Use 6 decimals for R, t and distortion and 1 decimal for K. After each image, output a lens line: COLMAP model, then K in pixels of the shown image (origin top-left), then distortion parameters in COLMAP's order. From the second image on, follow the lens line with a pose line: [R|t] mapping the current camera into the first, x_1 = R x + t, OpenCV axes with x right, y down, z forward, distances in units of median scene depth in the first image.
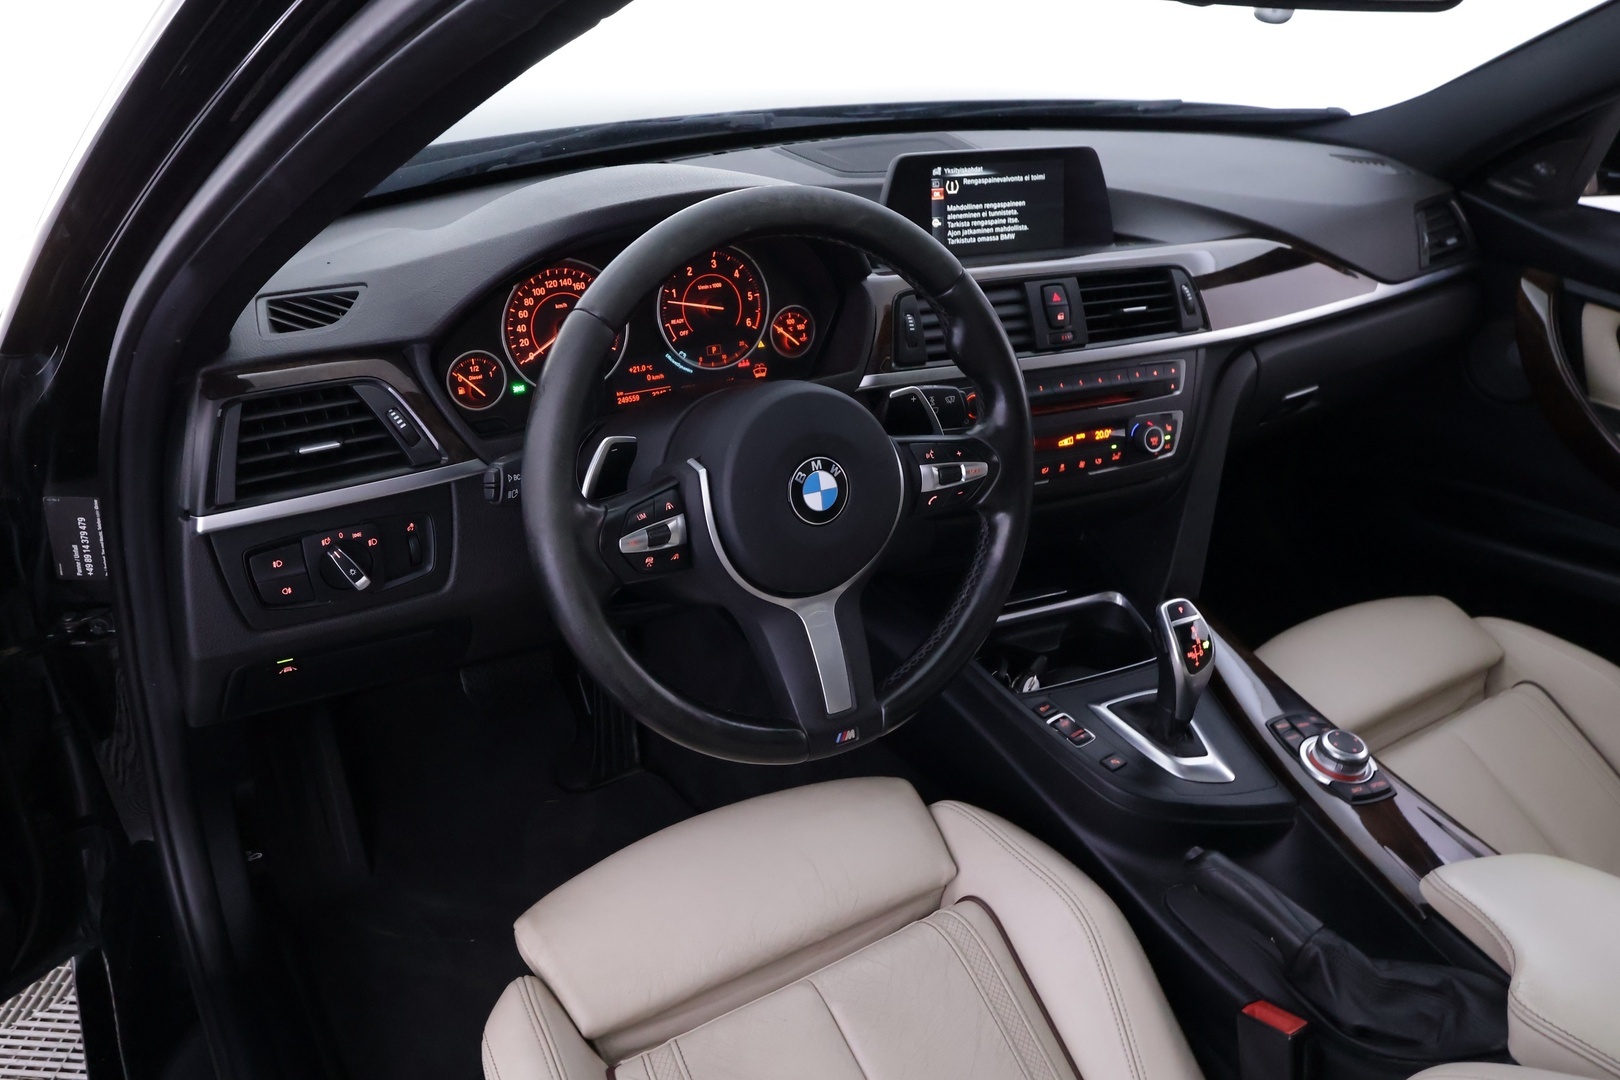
lens RADIAL K [[1275.1, 0, 801.5], [0, 1275.1, 537.8], [0, 0, 1]] dist [0.005260, 0.002355]
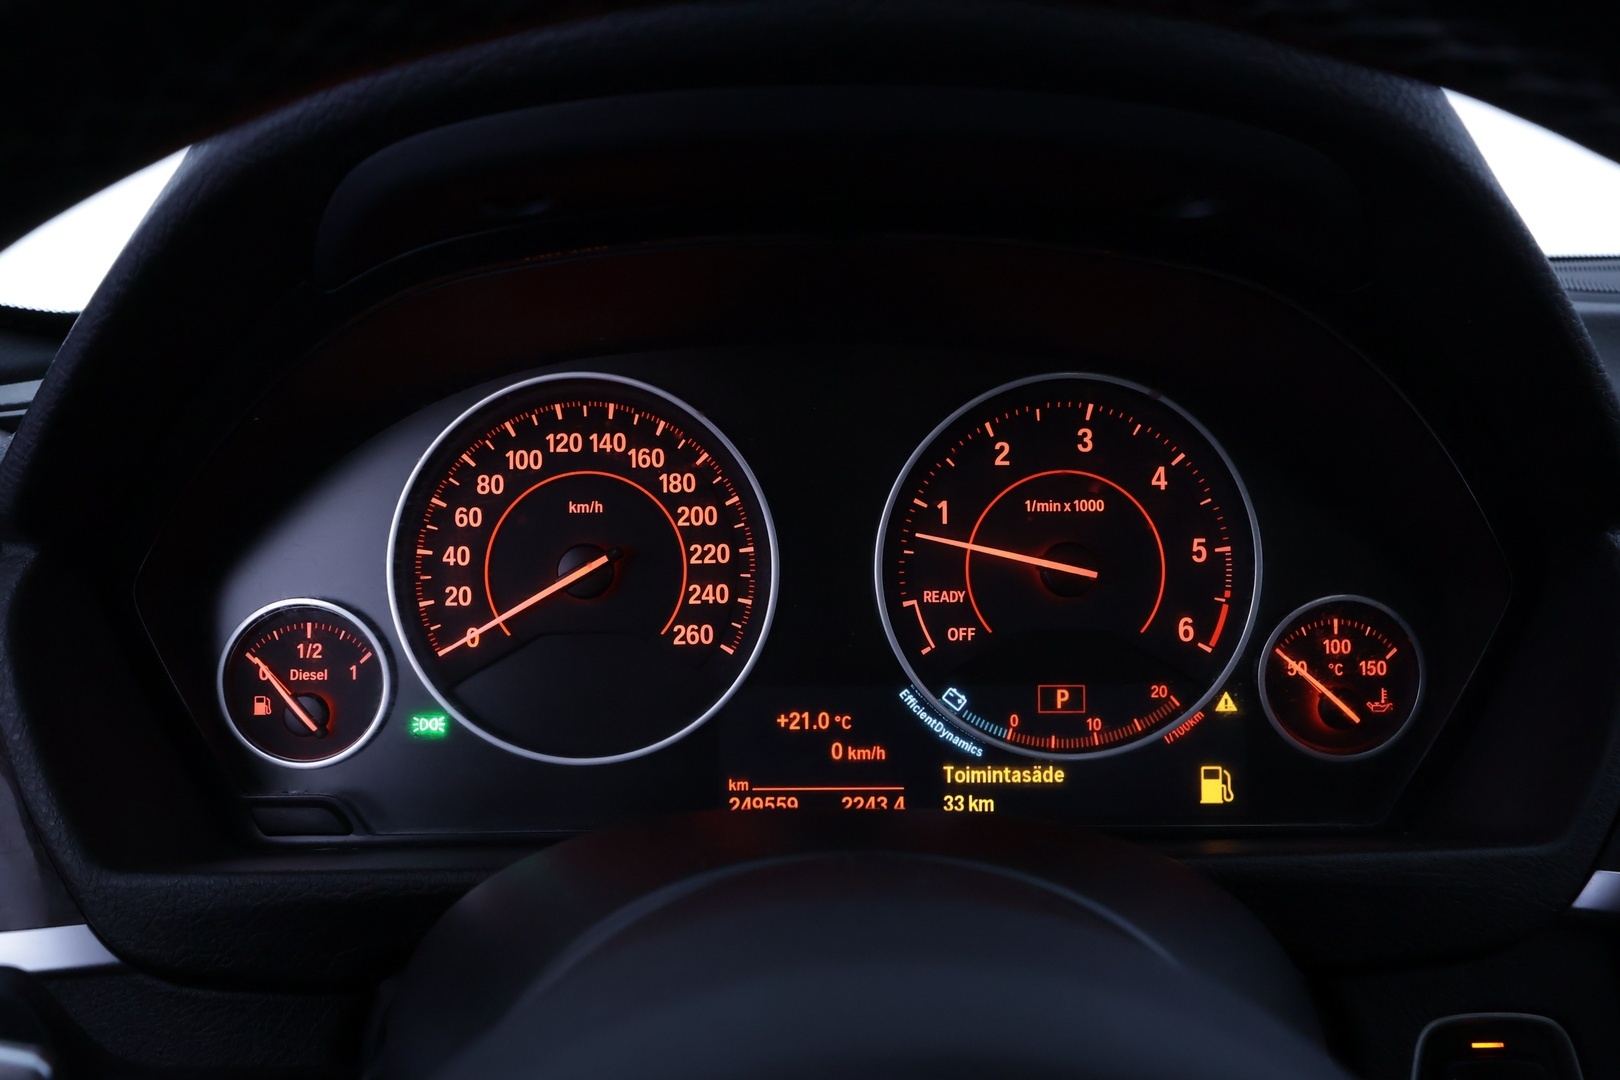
lens RADIAL K [[1275.1, 0, 809.4], [0, 1275.1, 534.6], [0, 0, 1]] dist [0.005260, 0.002355]
pose [[0.864747, 0.069461, -0.497381, 0.034676], [-0.201908, 0.954907, -0.217682, -0.102282], [0.459832, 0.288665, 0.839778, 0.677733]]
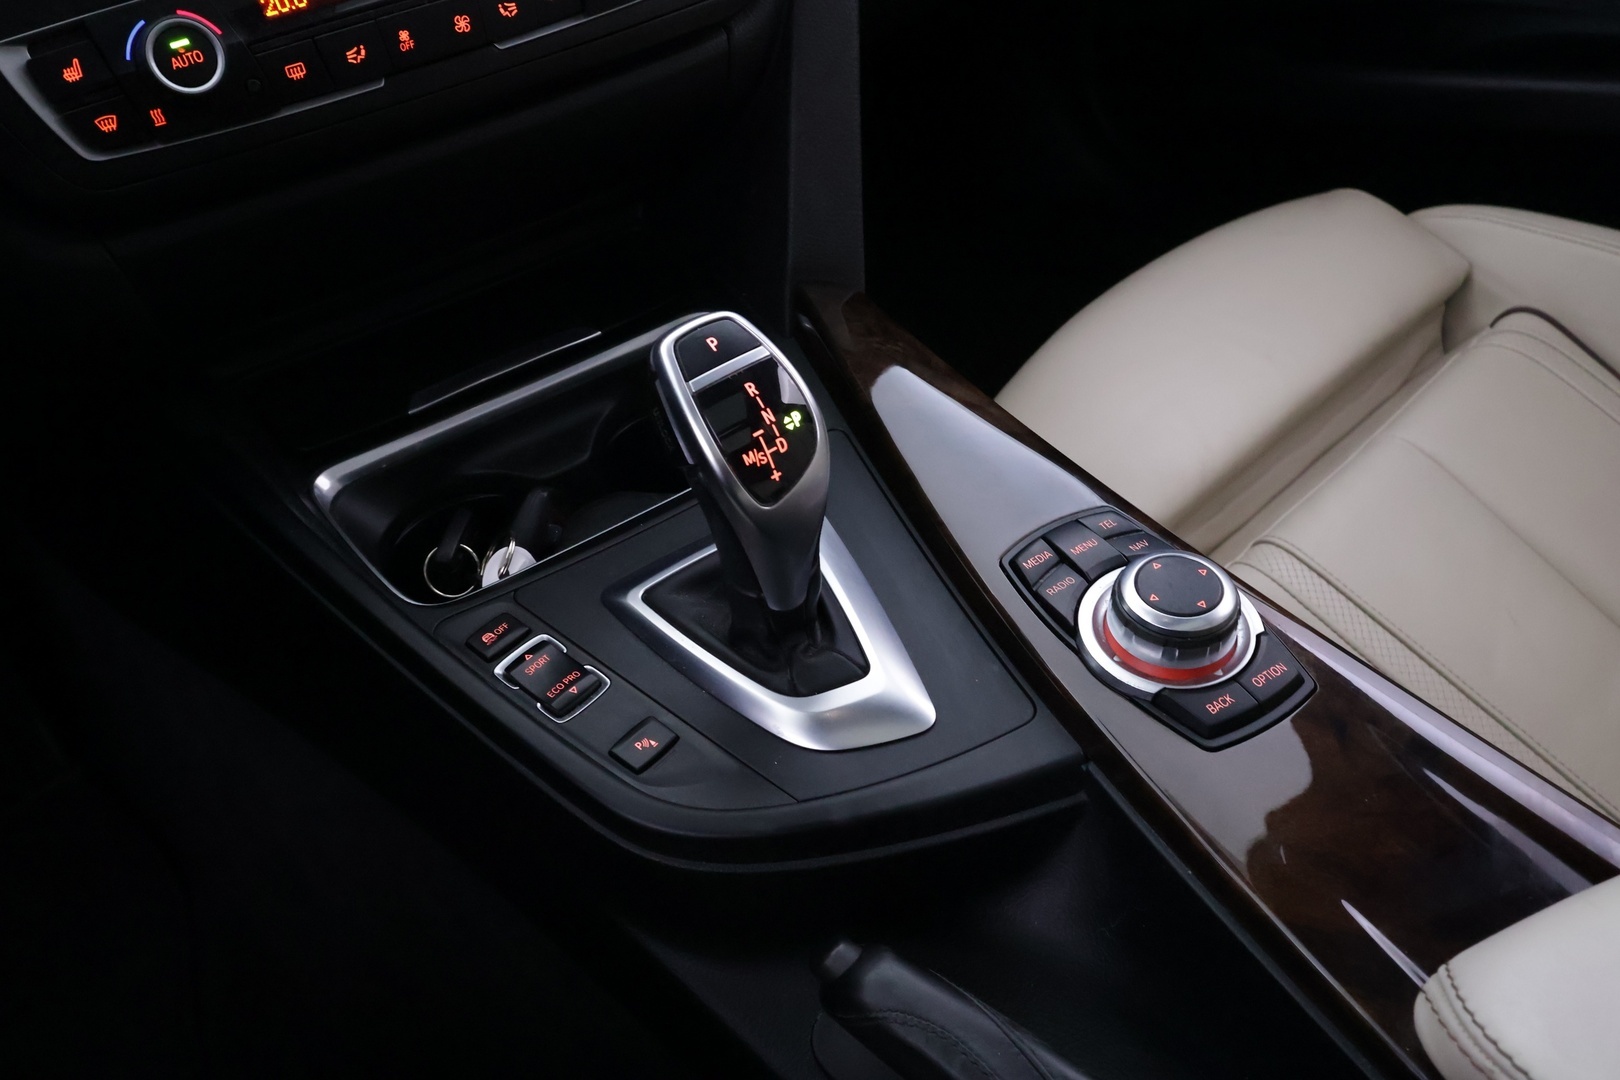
lens RADIAL K [[1275.1, 0, 805.4], [0, 1275.1, 540.5], [0, 0, 1]] dist [0.005260, 0.002355]
pose [[0.975006, -0.219117, 0.036764, 0.297359], [0.207058, 0.956122, 0.207264, 0.039660], [-0.080566, -0.194471, 0.977594, 0.614933]]
